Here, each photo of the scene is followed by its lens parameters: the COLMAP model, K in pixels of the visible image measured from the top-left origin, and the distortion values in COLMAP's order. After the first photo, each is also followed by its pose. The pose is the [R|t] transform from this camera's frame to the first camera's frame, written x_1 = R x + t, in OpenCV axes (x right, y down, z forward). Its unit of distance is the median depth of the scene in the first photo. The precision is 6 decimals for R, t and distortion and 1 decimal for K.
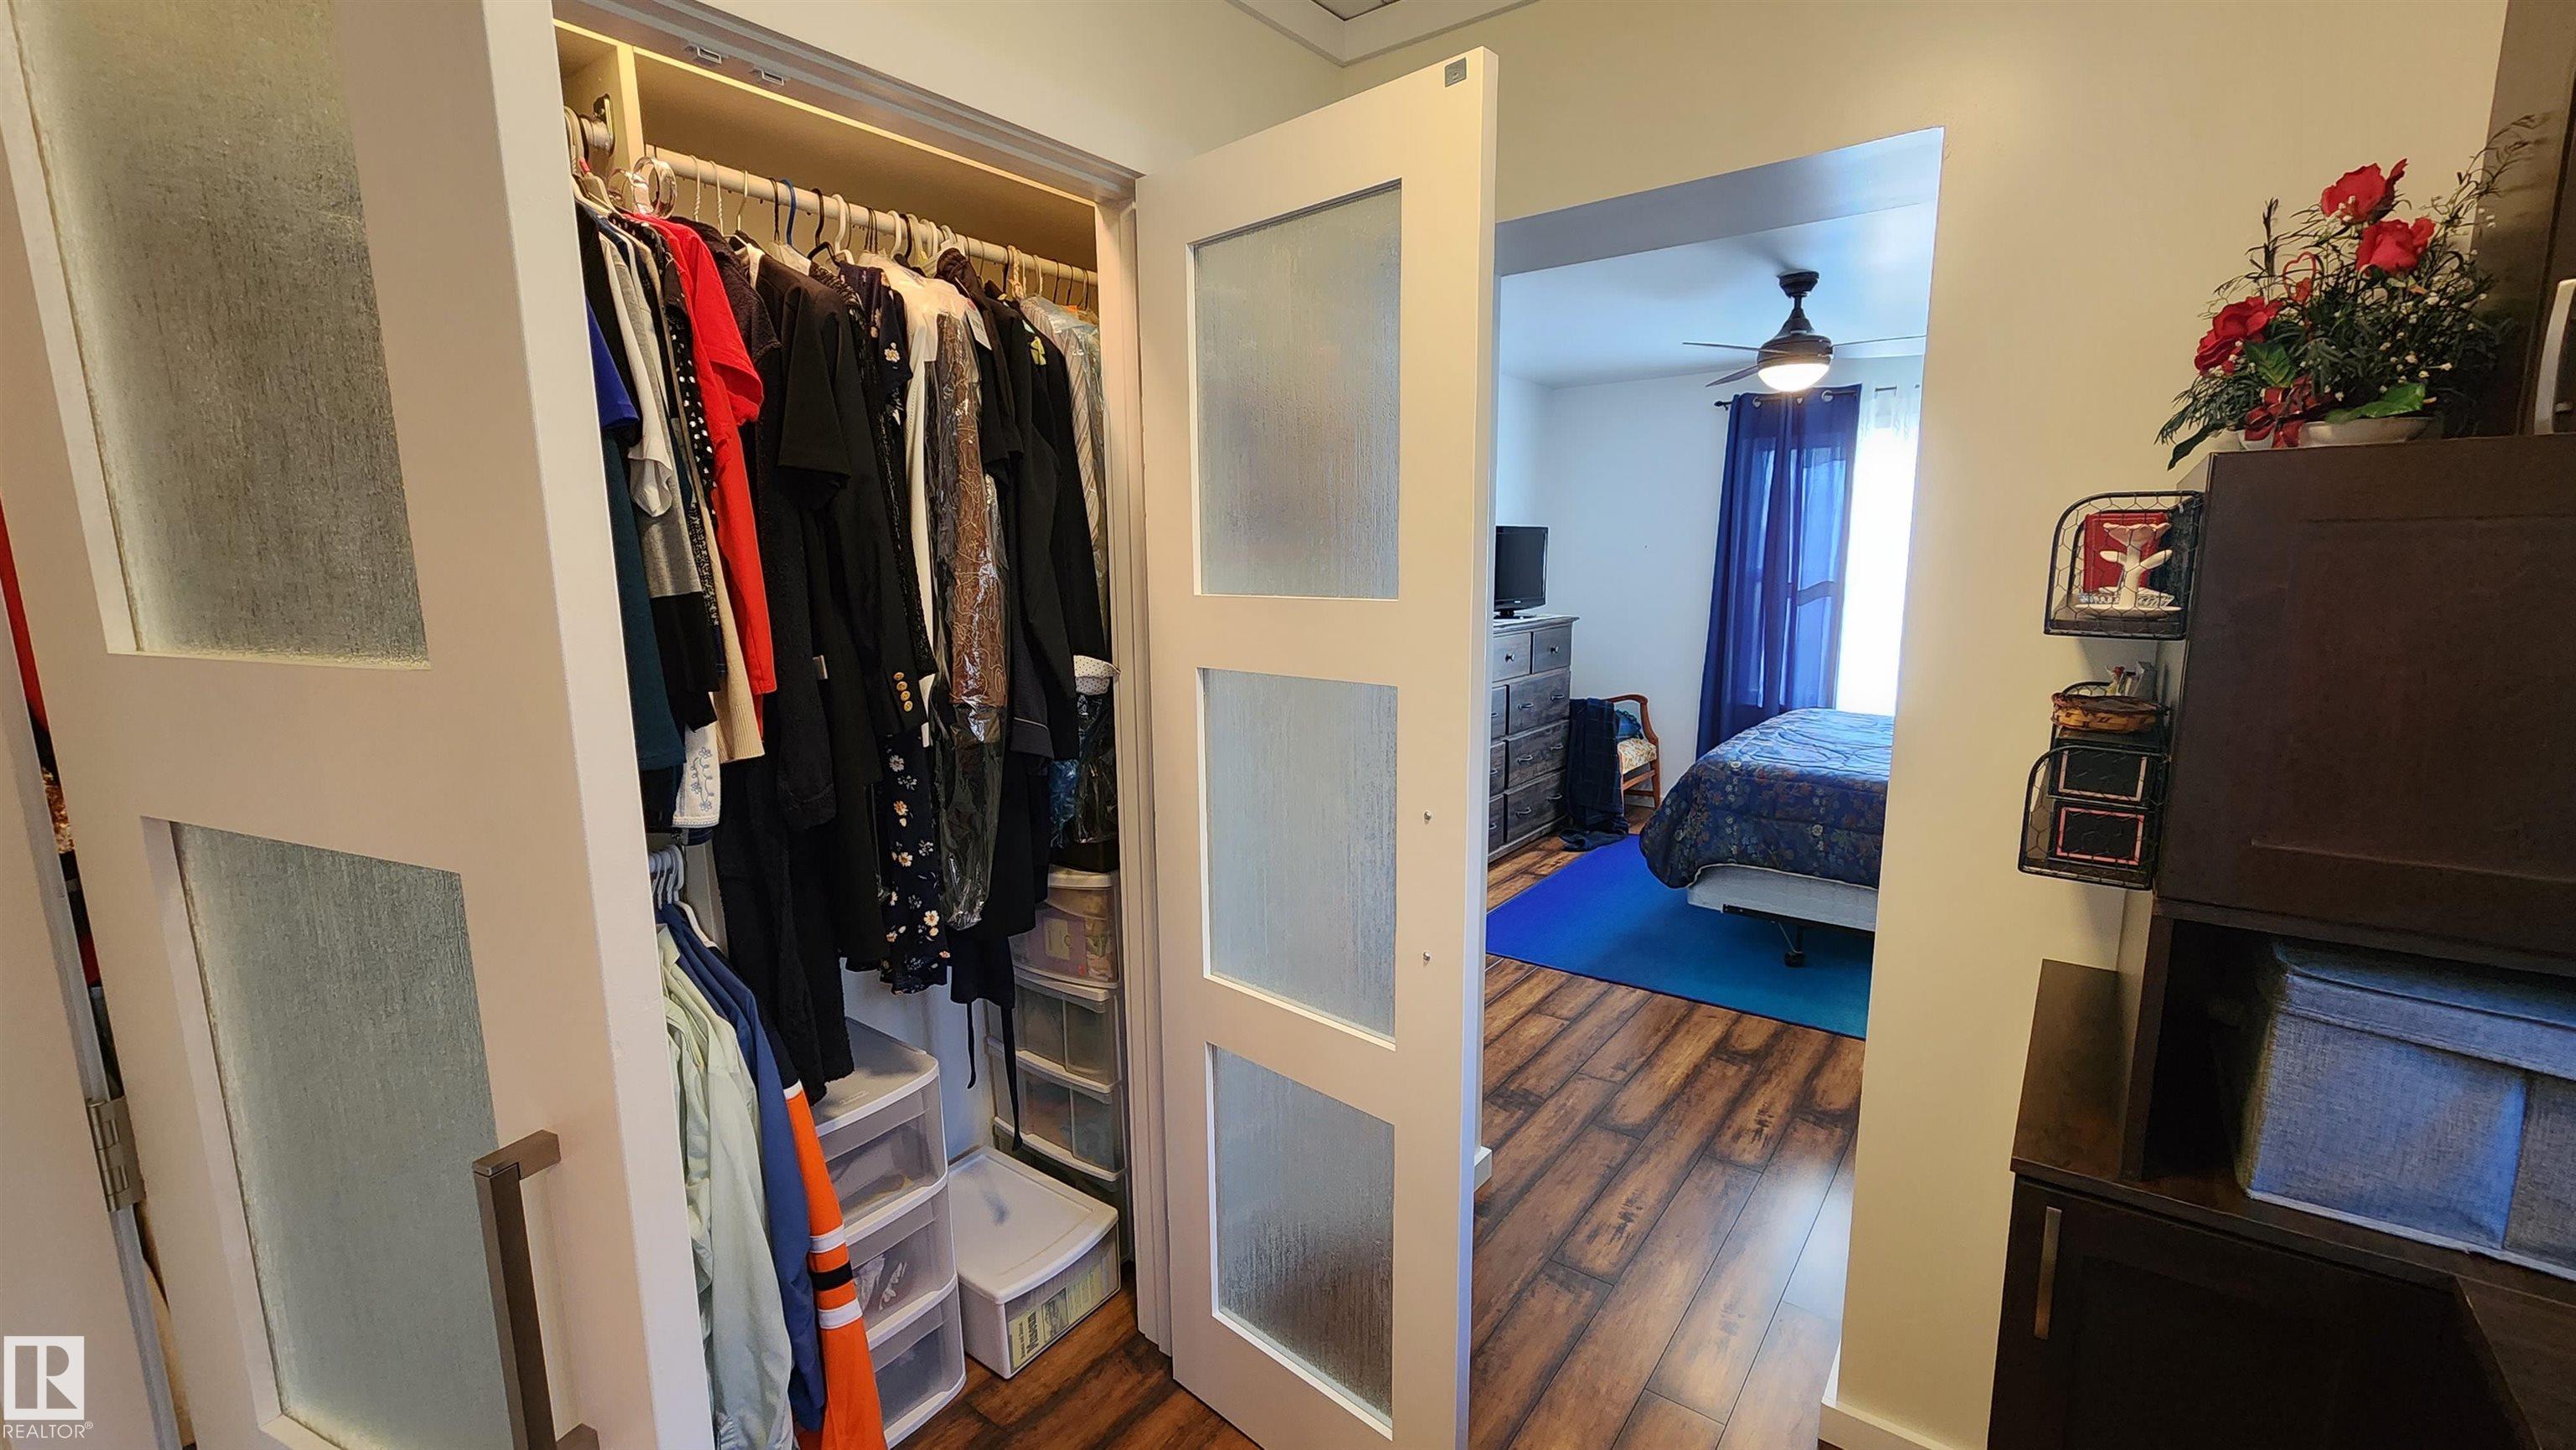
lens RADIAL K [[1045.0, 0, 1282.2], [0, 1045.0, 731.8], [0, 0, 1]] dist [-0.002620, 0.000009]
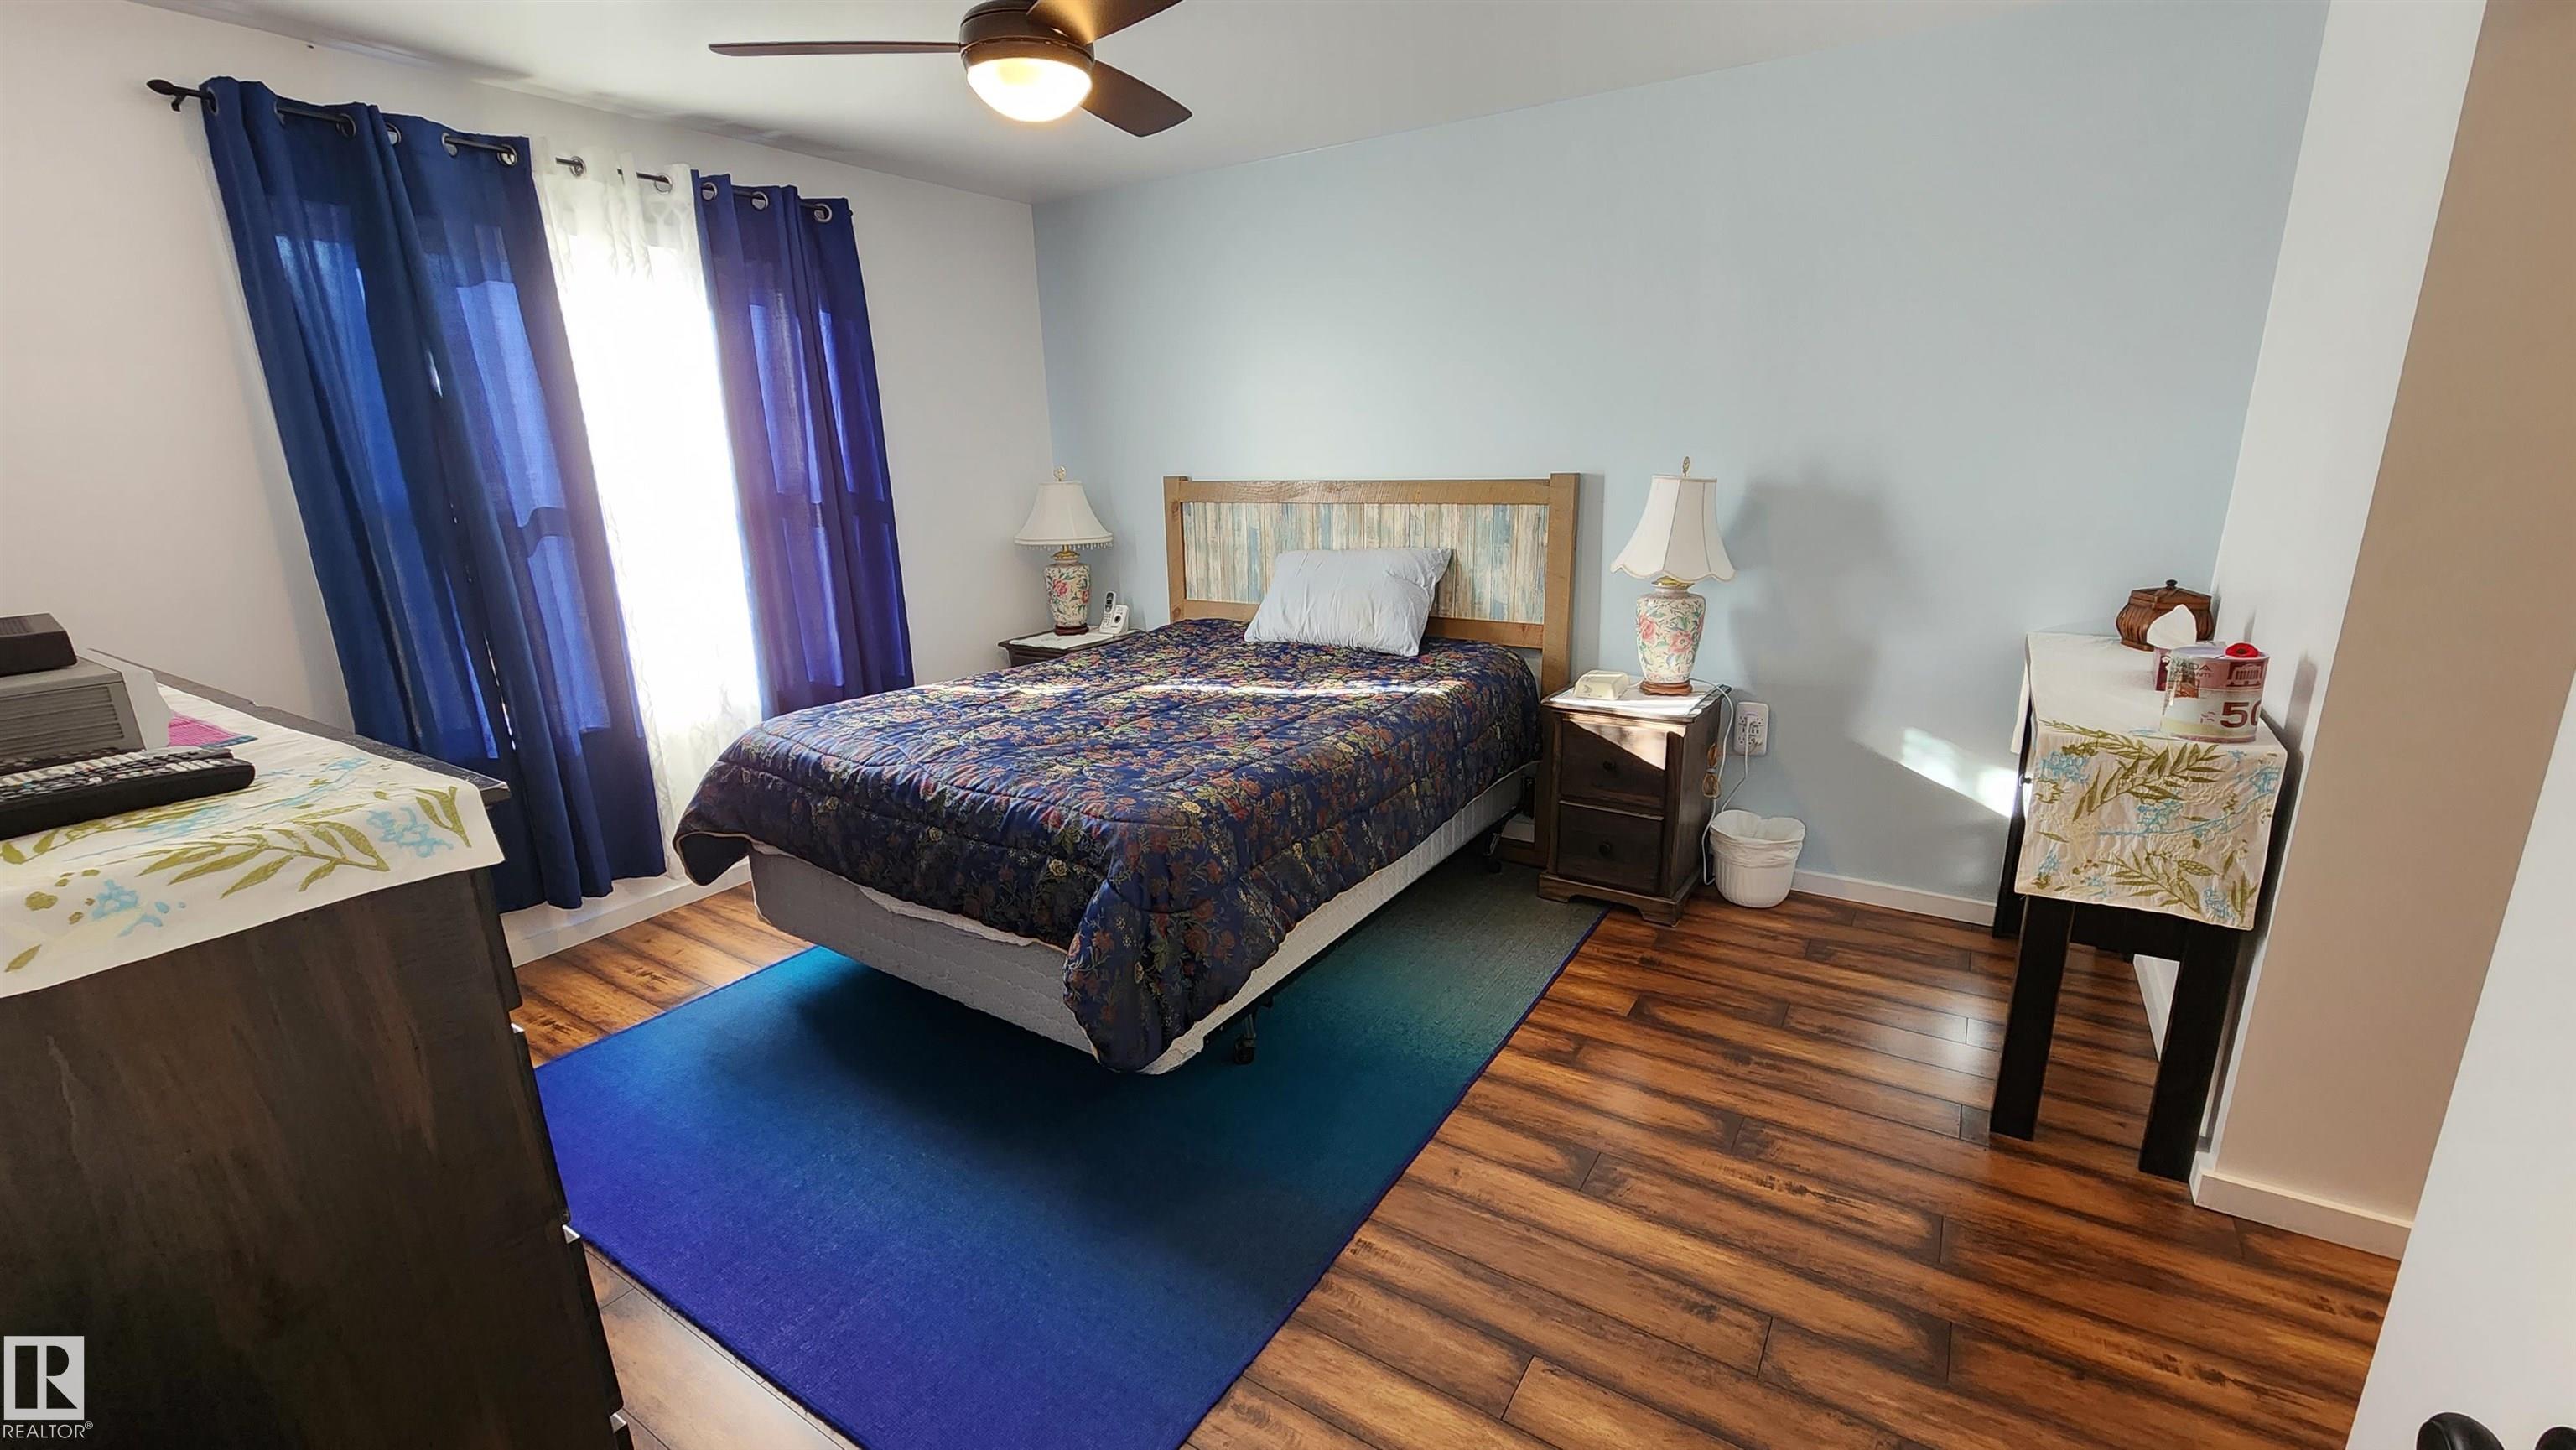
lens RADIAL K [[1045.0, 0, 1287.8], [0, 1045.0, 731.0], [0, 0, 1]] dist [-0.002620, 0.000009]
pose [[-0.074147, -0.251572, 0.964994, -0.131152], [0.184644, 0.947463, 0.261189, -0.169448], [-0.980004, 0.197547, -0.023800, 1.078654]]
